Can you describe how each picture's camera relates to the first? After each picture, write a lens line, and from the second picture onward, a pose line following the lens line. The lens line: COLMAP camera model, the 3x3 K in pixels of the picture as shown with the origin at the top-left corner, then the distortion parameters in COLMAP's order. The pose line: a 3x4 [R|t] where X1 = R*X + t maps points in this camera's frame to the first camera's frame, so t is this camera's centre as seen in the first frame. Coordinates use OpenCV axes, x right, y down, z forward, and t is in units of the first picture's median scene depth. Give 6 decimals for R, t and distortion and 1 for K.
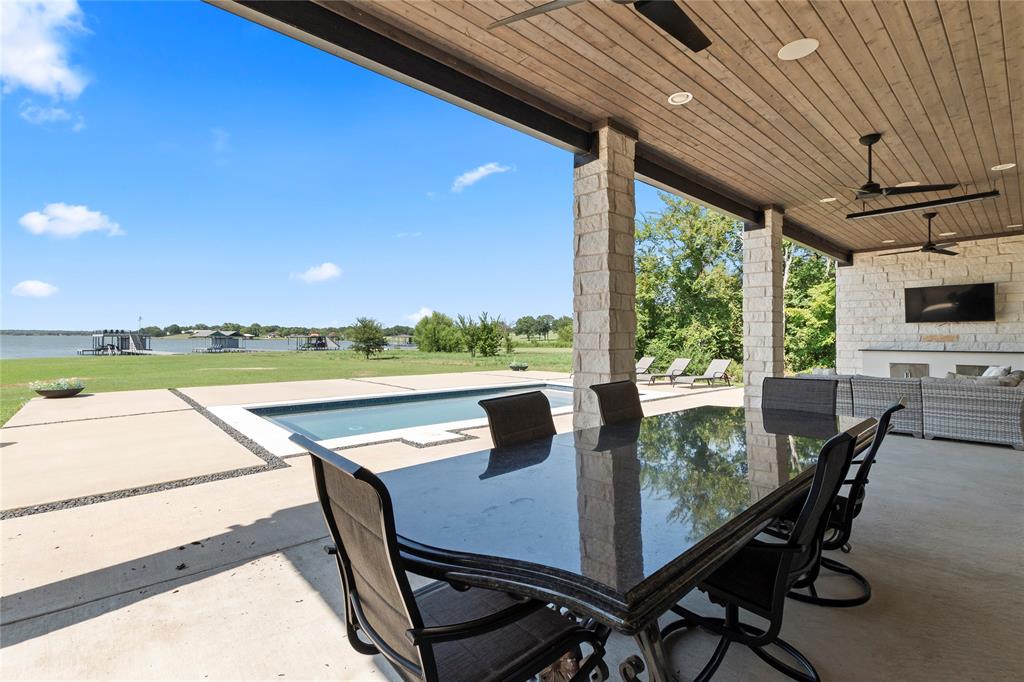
lens RADIAL K [[461.4, 0, 523.2], [0, 461.4, 339.0], [0, 0, 1]] dist [-0.003126, -0.000766]
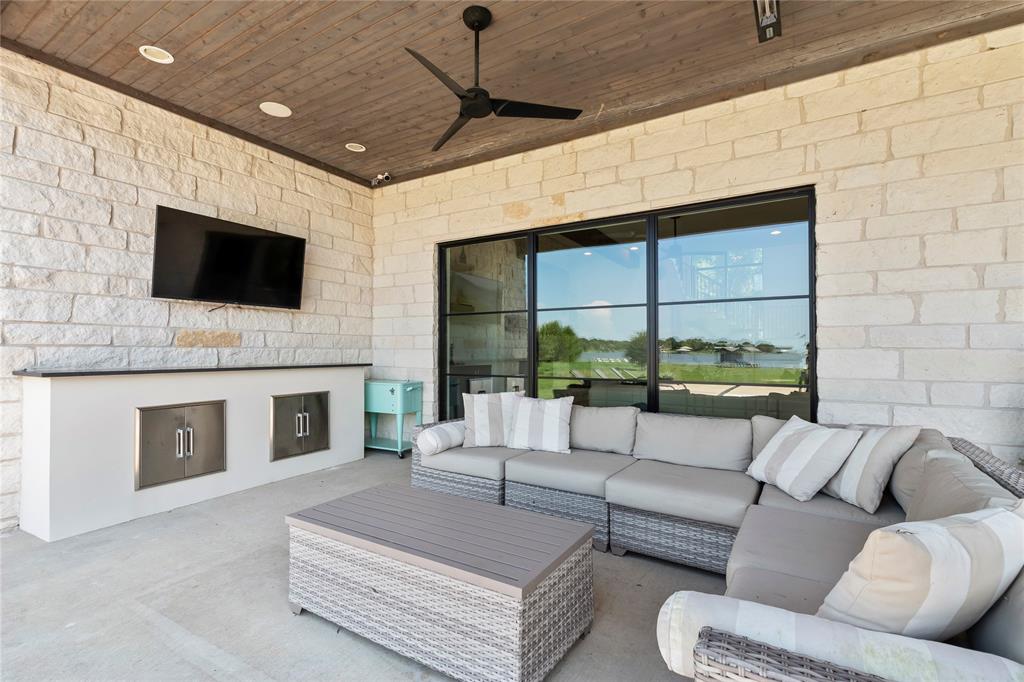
lens RADIAL K [[461.4, 0, 508.3], [0, 461.4, 342.7], [0, 0, 1]] dist [-0.003126, -0.000766]
pose [[-0.264722, 0.010898, 0.964263, 0.394685], [-0.002820, 0.999923, -0.012075, 0.006322], [-0.964321, -0.005916, -0.264671, 0.829825]]
